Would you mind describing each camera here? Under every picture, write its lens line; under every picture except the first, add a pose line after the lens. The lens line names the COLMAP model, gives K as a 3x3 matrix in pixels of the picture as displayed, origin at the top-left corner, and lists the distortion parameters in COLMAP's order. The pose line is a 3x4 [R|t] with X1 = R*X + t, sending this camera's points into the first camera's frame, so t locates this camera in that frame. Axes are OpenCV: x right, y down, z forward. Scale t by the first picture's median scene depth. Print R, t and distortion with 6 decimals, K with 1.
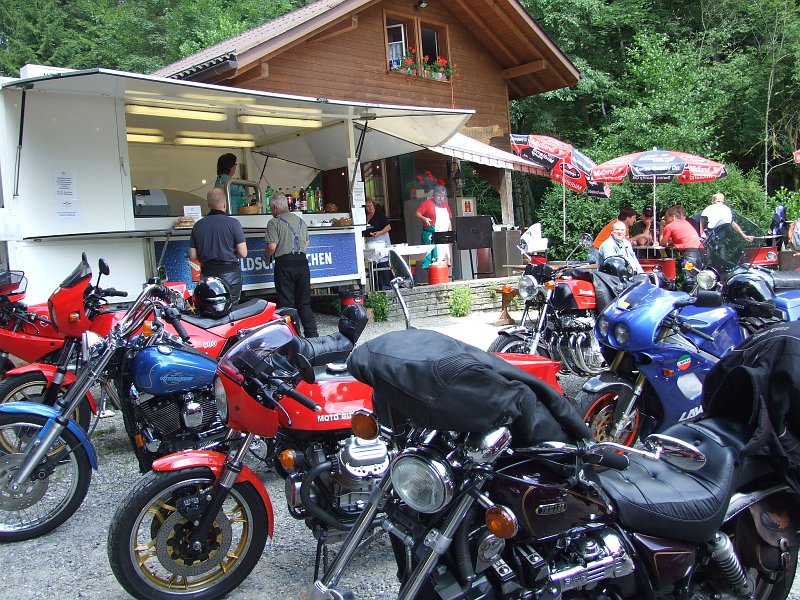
lens RADIAL K [[861.6, 0, 400.0], [0, 861.6, 300.0], [0, 0, 1]] dist [-0.000404, 0.011154]
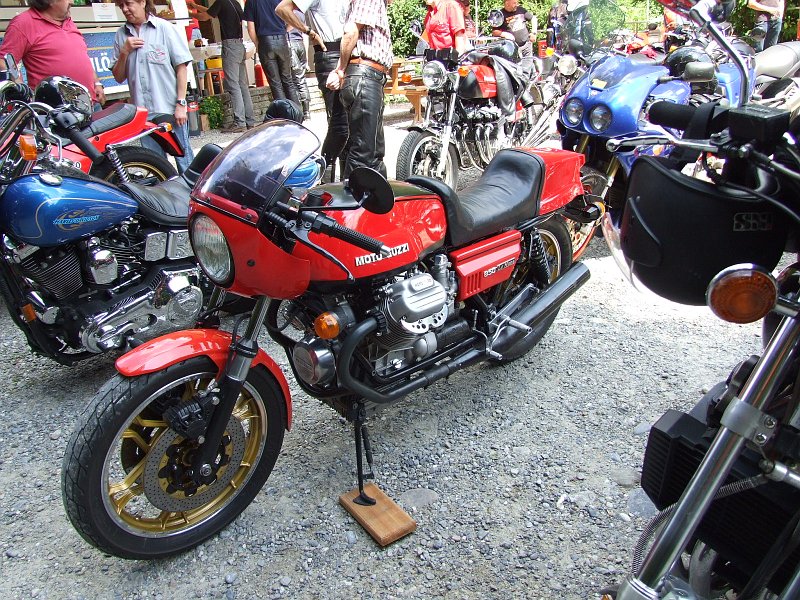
lens RADIAL K [[722.3, 0, 400.5], [0, 722.3, 292.8], [0, 0, 1]] dist [-0.028363, 0.016767]
pose [[0.944351, -0.129729, 0.302277, -0.199865], [0.050578, 0.965284, 0.256260, 0.014052], [-0.325027, -0.226711, 0.918128, 0.385135]]
